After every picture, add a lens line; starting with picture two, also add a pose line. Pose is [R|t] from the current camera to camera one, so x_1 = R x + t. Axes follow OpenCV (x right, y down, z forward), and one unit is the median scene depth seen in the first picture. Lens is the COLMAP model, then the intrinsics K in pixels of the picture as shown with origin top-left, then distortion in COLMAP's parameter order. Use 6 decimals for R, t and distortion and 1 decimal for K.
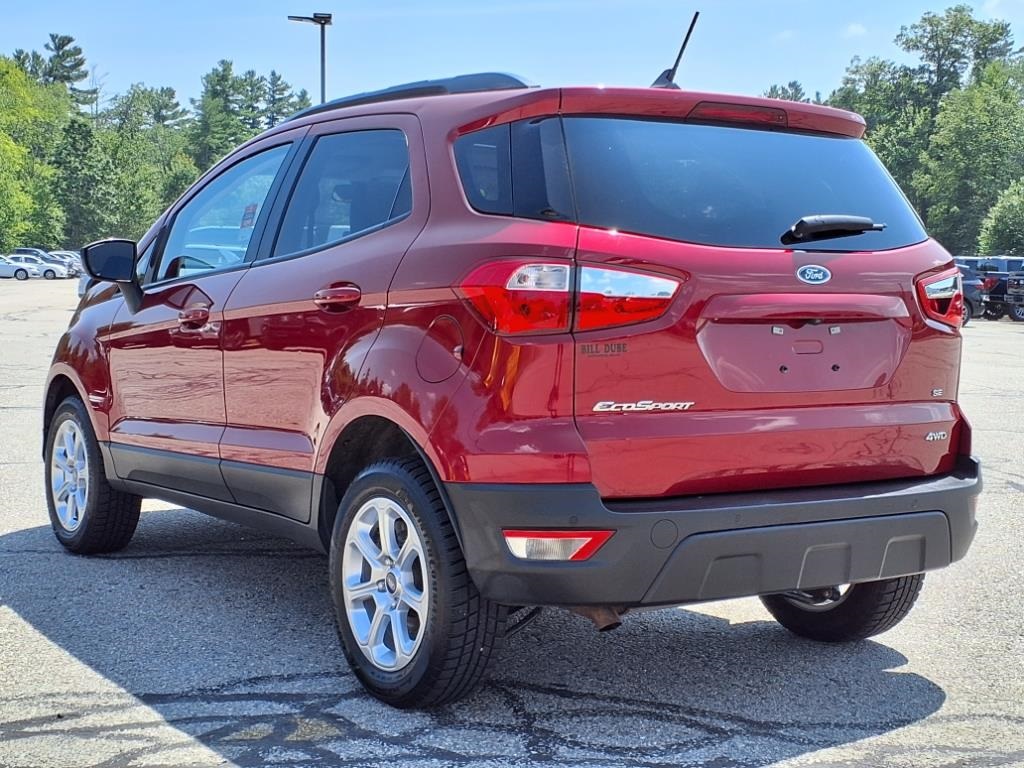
lens RADIAL K [[1467.9, 0, 514.4], [0, 1467.9, 387.0], [0, 0, 1]] dist [0.184394, -0.502721]
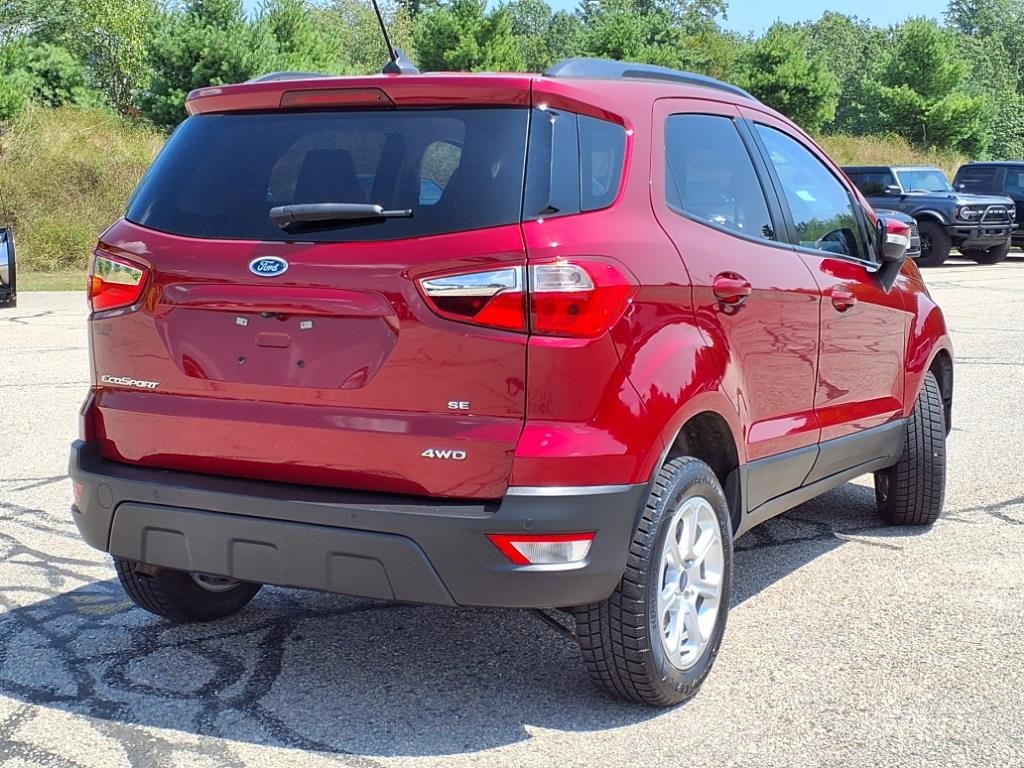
lens RADIAL K [[1467.9, 0, 514.4], [0, 1467.9, 387.0], [0, 0, 1]] dist [0.184394, -0.502721]
pose [[0.469230, 0.091331, -0.878341, 1.128953], [-0.059716, 0.995642, 0.071626, -0.075263], [0.881055, 0.018842, 0.472639, 0.672490]]
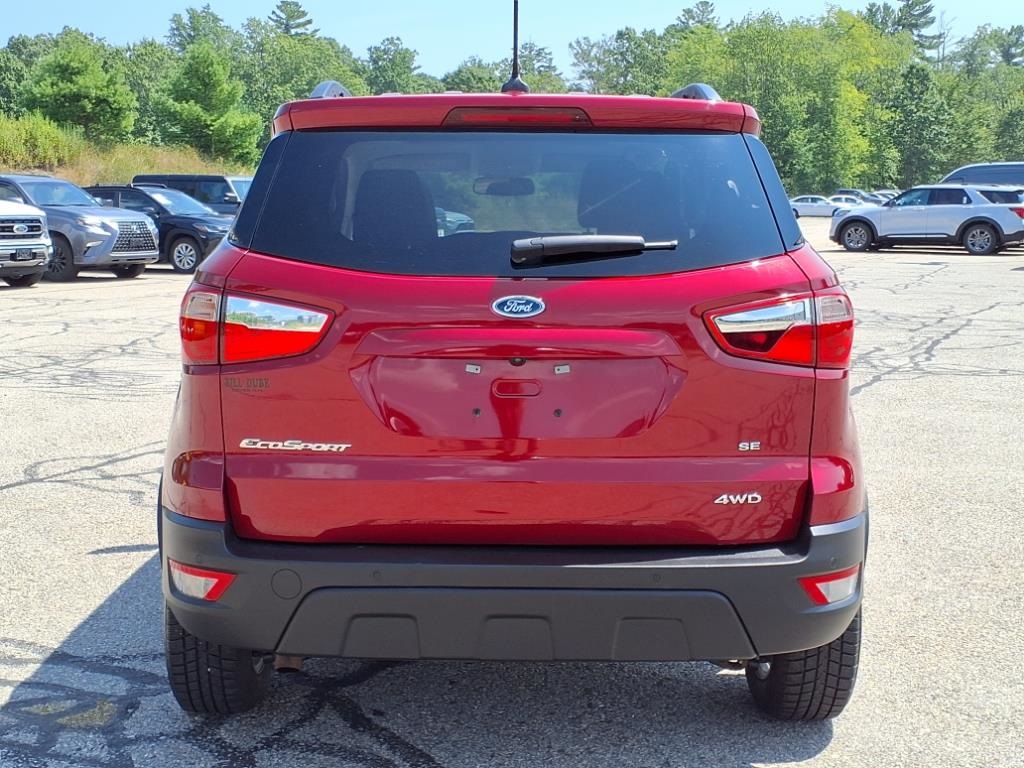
lens RADIAL K [[1322.1, 0, 495.9], [0, 1322.1, 380.8], [0, 0, 1]] dist [0.259013, -0.838010]
pose [[0.839302, 0.056427, -0.540729, 0.608200], [-0.032393, 0.998023, 0.053868, -0.072762], [0.542700, -0.027695, 0.839470, 0.328962]]
